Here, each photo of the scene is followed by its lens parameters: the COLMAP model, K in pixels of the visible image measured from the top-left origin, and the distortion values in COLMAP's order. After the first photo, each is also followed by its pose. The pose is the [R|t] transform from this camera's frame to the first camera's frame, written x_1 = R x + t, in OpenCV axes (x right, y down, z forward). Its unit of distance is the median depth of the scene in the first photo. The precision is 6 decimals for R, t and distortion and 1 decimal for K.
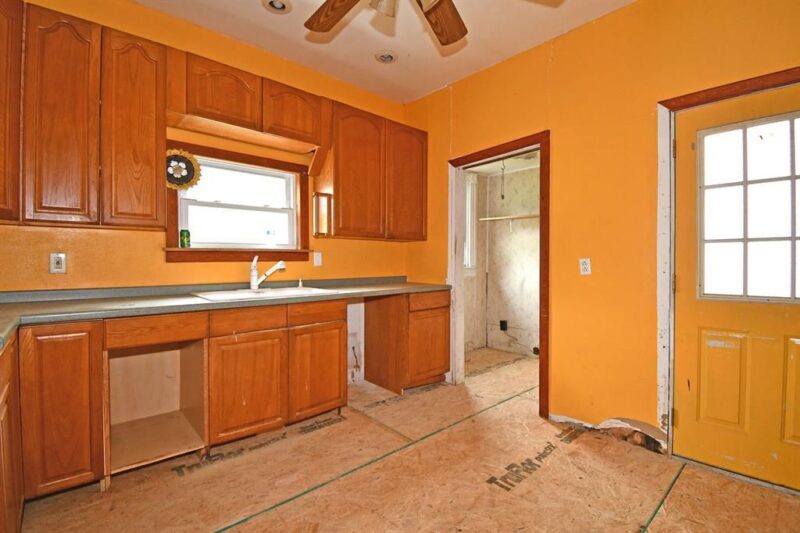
lens RADIAL K [[357.3, 0, 398.9], [0, 357.3, 262.9], [0, 0, 1]] dist [-0.002655, -0.003827]
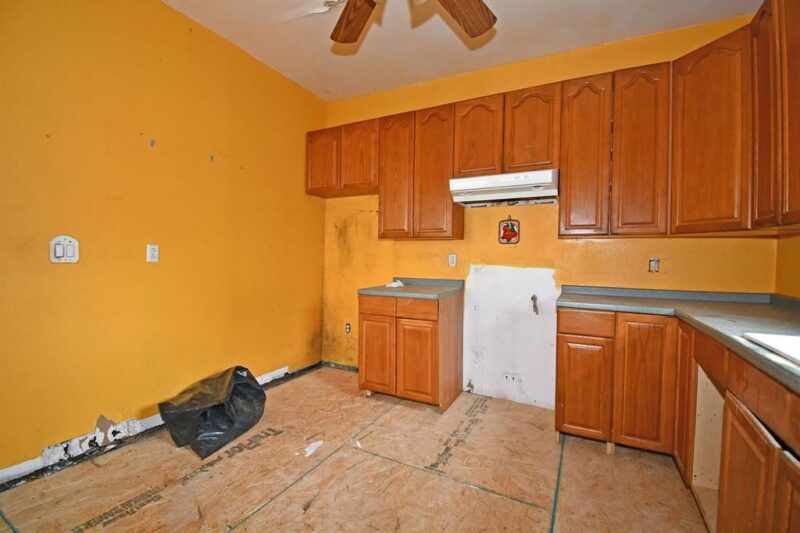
lens RADIAL K [[357.3, 0, 398.0], [0, 357.3, 262.2], [0, 0, 1]] dist [-0.002655, -0.003827]
pose [[-0.939891, -0.020540, -0.340857, 0.185127], [-0.026684, 0.999555, 0.013346, -0.005927], [0.340431, 0.021639, -0.940020, 1.112862]]
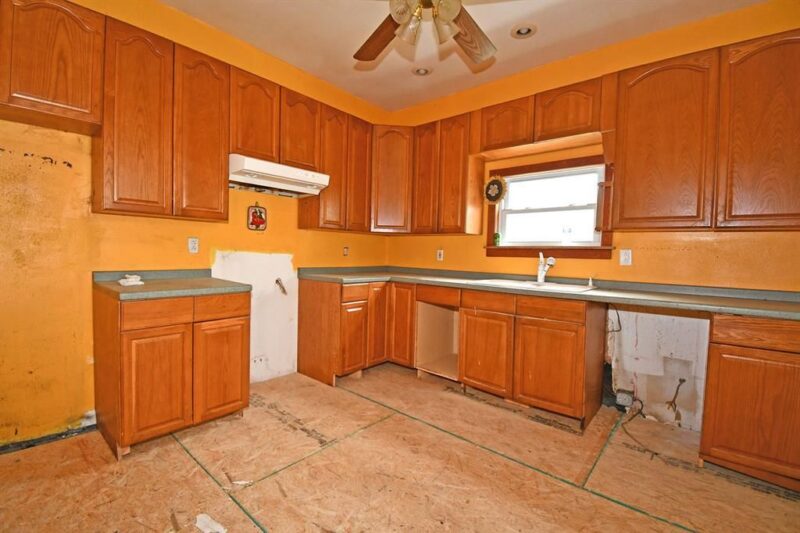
lens RADIAL K [[357.3, 0, 412.7], [0, 357.3, 262.8], [0, 0, 1]] dist [-0.002655, -0.003827]
pose [[0.154067, 0.028567, -0.987647, 0.698141], [-0.036304, 0.999071, 0.023235, 0.001424], [0.987393, 0.032276, 0.154961, 0.462269]]
